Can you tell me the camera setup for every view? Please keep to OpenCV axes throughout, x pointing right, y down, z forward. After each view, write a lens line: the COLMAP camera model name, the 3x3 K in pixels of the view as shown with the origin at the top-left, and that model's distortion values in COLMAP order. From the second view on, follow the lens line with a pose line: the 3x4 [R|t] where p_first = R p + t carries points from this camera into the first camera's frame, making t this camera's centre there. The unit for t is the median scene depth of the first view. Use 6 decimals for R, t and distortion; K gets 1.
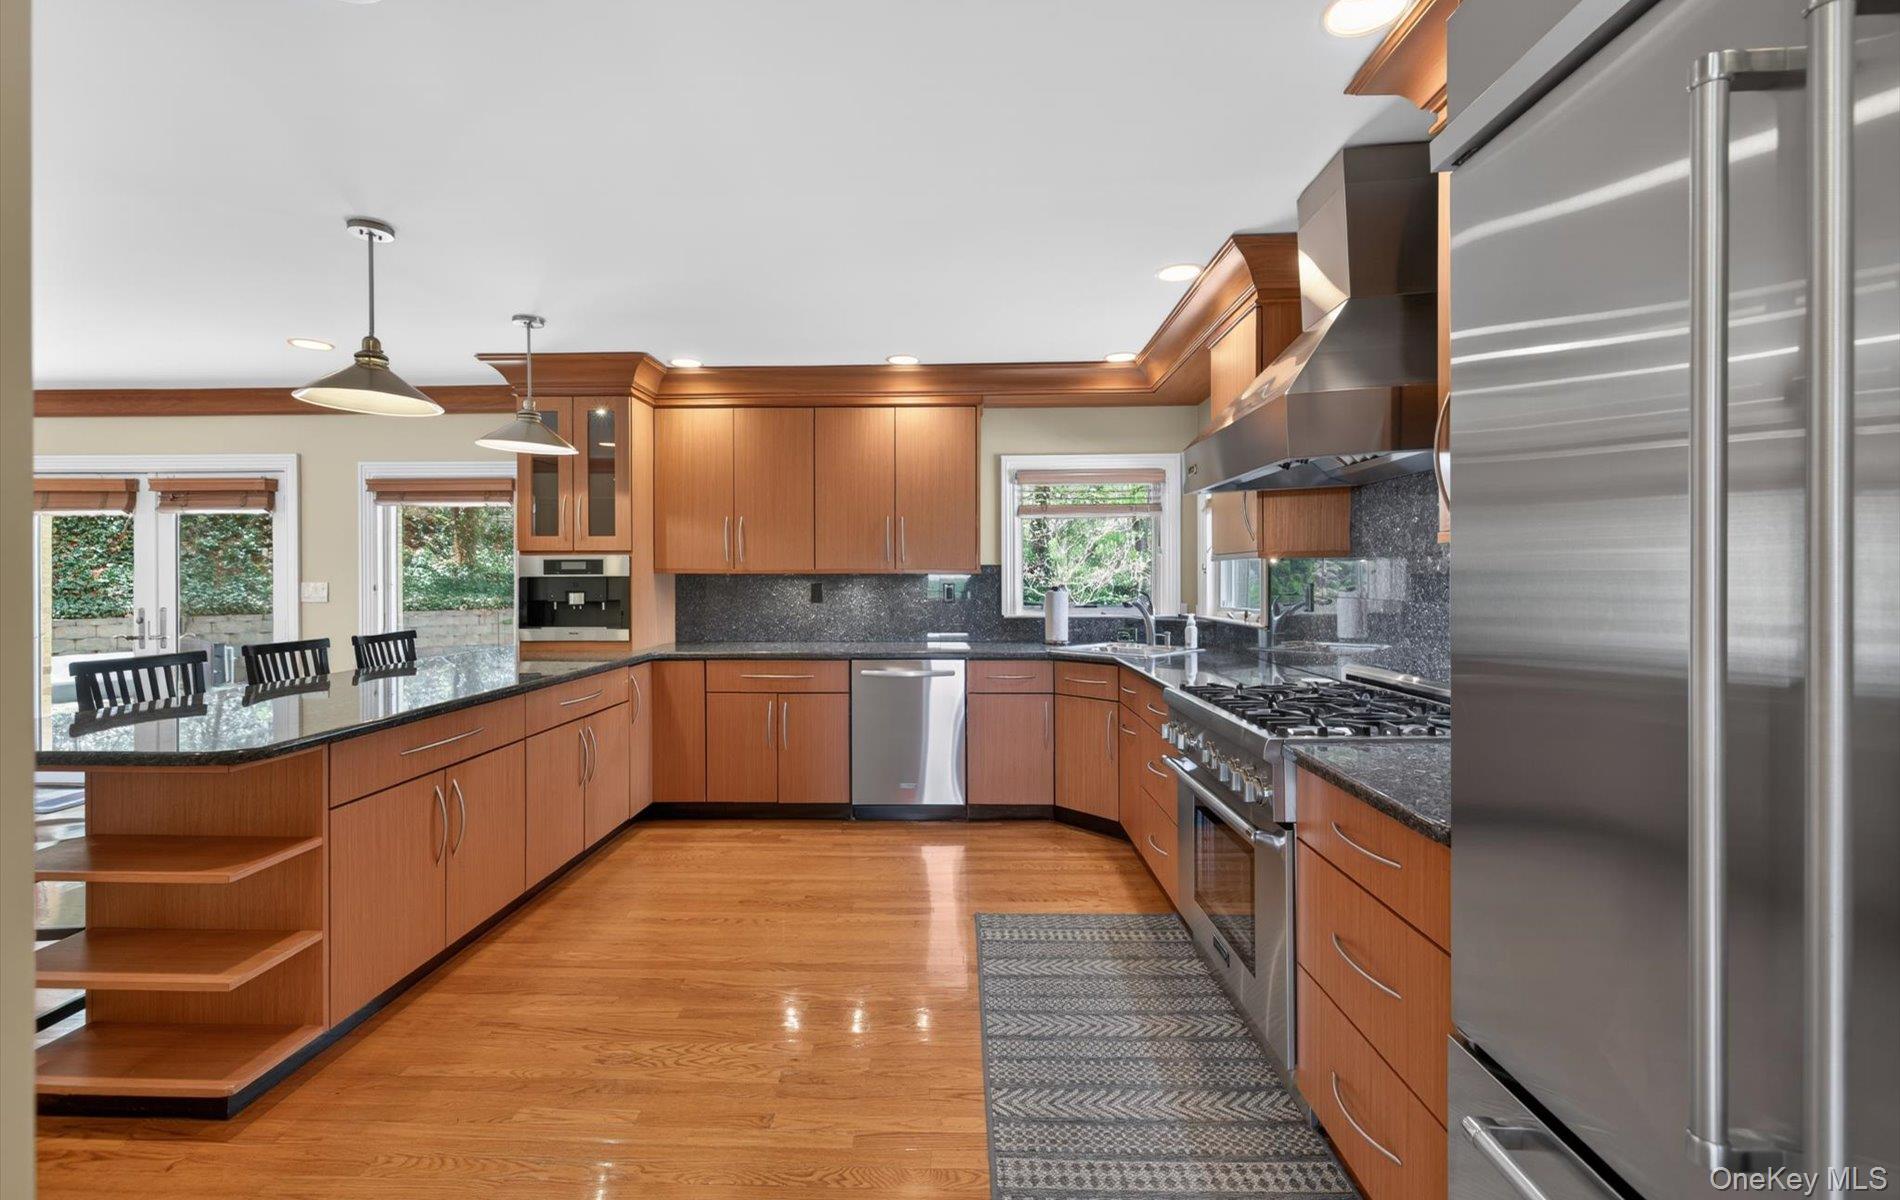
lens RADIAL K [[789.3, 0, 942.4], [0, 789.3, 584.7], [0, 0, 1]] dist [-0.001020, -0.000234]
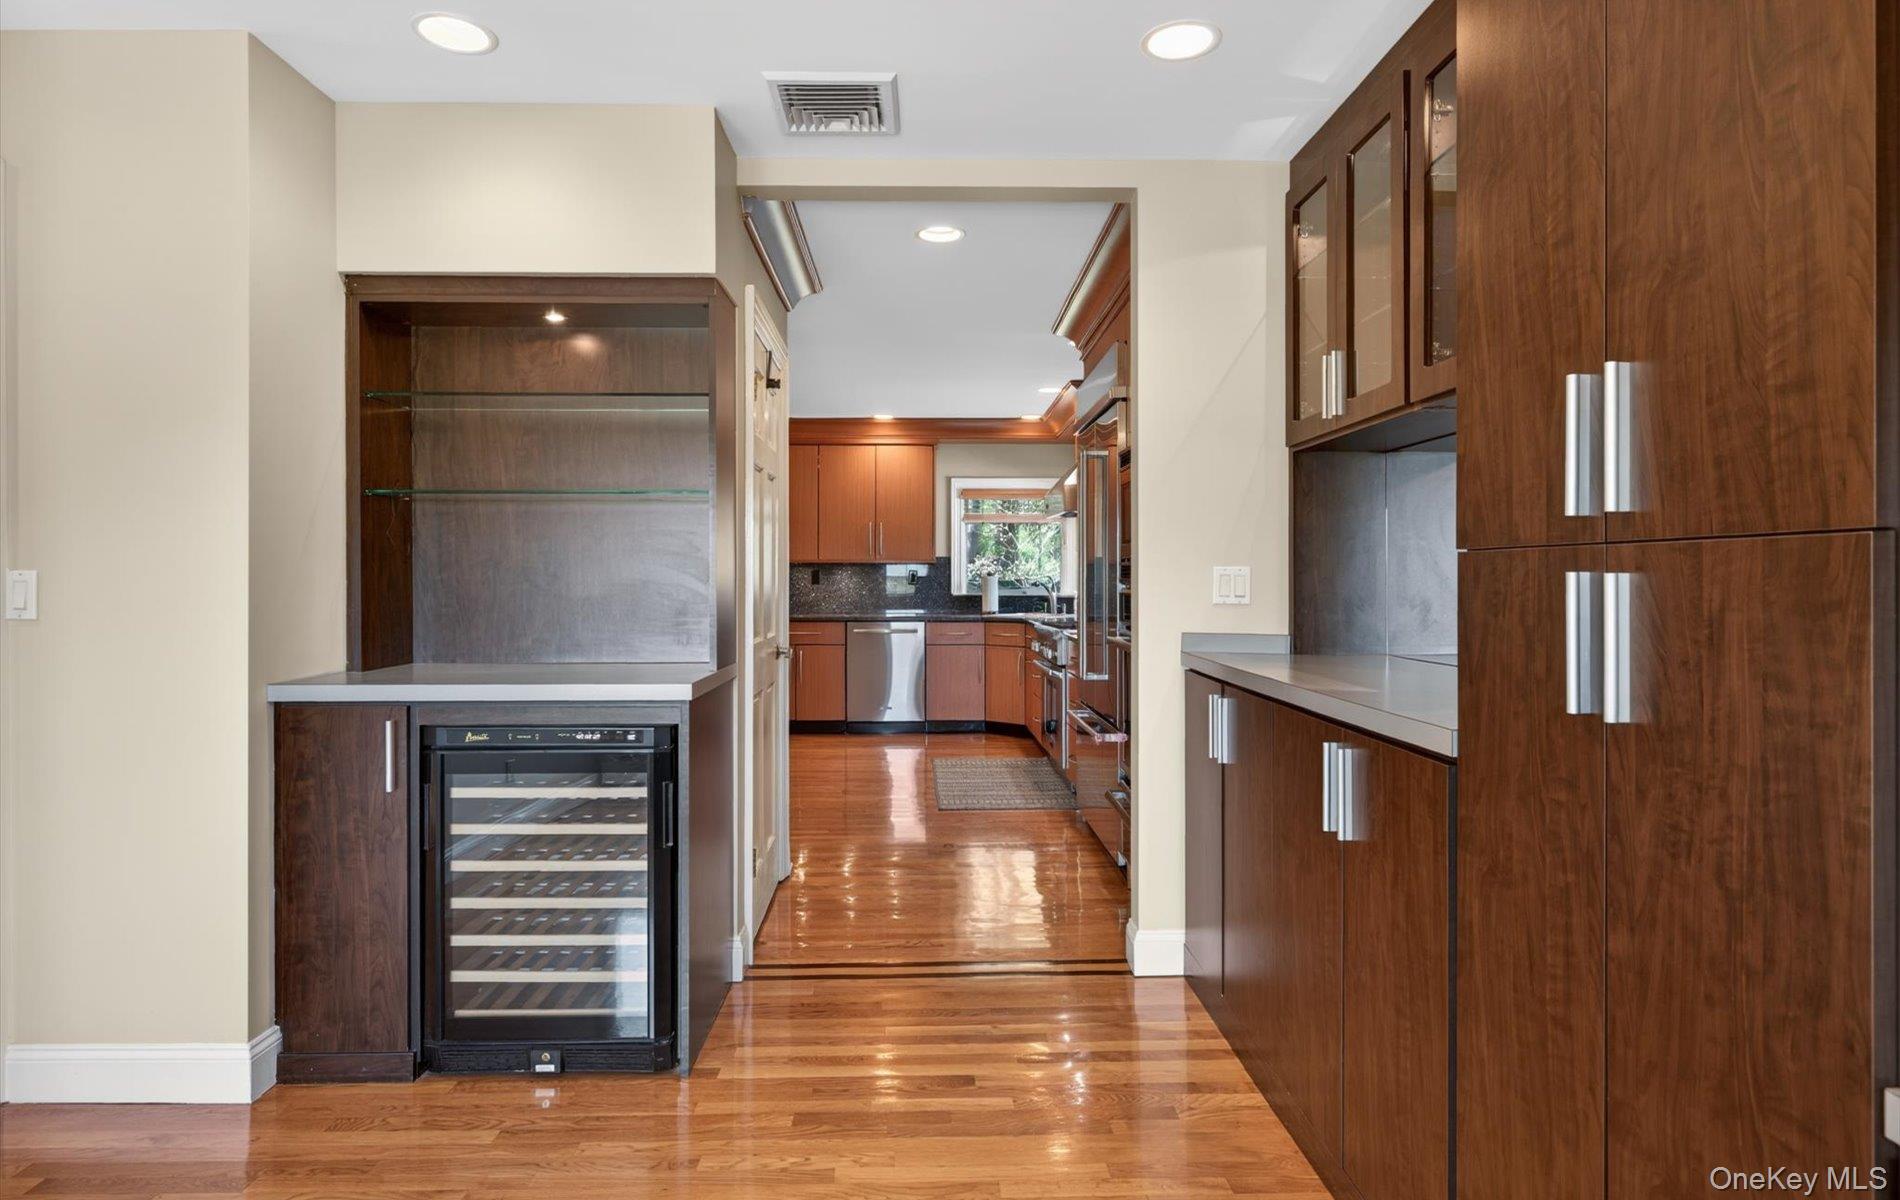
lens RADIAL K [[789.3, 0, 942.4], [0, 789.3, 584.7], [0, 0, 1]] dist [-0.001020, -0.000234]
pose [[0.998281, 0.006373, 0.058264, -0.022776], [-0.006608, 0.999971, 0.003835, 0.018962], [-0.058238, -0.004213, 0.998294, -0.421378]]
